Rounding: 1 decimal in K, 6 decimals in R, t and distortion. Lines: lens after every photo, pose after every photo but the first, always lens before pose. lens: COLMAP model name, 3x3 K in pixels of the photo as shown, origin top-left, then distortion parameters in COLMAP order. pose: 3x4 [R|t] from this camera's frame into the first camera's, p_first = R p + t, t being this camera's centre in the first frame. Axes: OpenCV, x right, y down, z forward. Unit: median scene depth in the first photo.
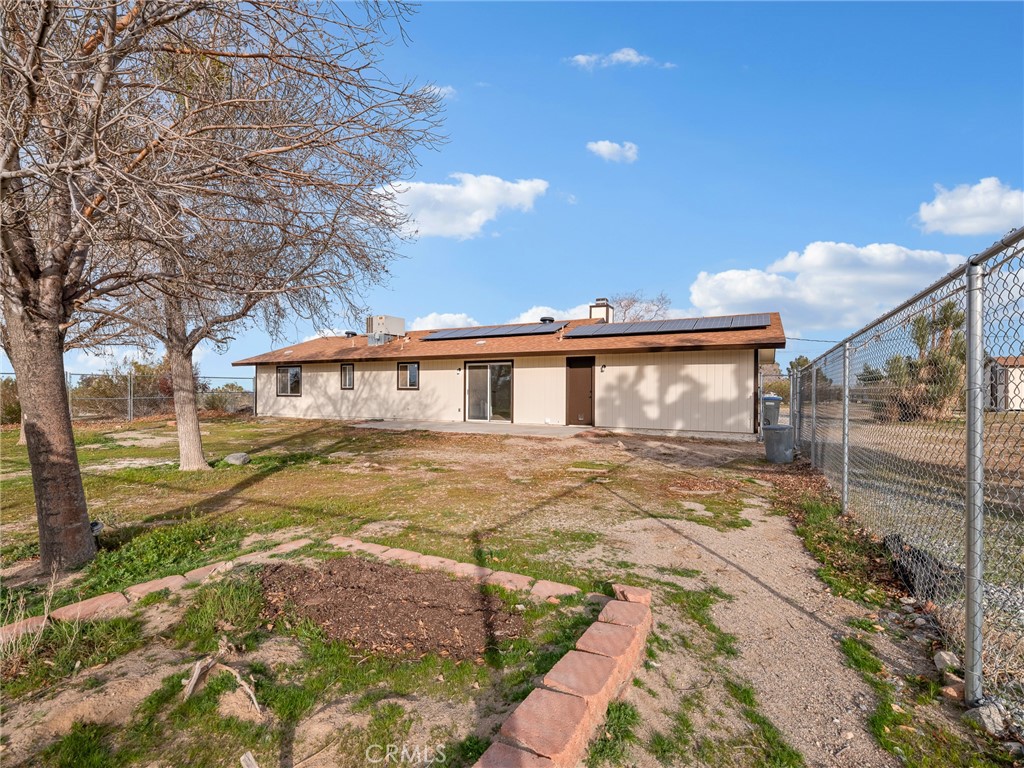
lens RADIAL K [[478.7, 0, 516.2], [0, 478.7, 386.5], [0, 0, 1]] dist [-0.002342, -0.000422]
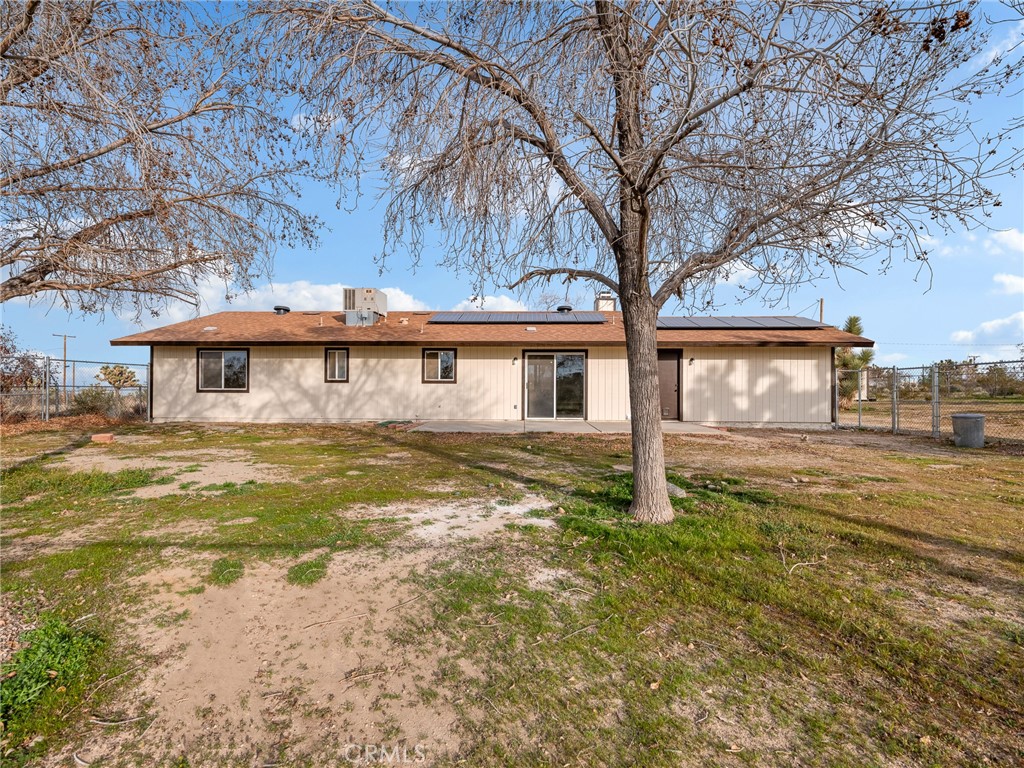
lens RADIAL K [[478.7, 0, 516.2], [0, 478.7, 386.5], [0, 0, 1]] dist [-0.002342, -0.000422]
pose [[0.911486, 0.001883, 0.411327, -0.451162], [-0.006844, 0.999921, 0.010590, 0.004646], [-0.411275, -0.012468, 0.911426, 0.204003]]
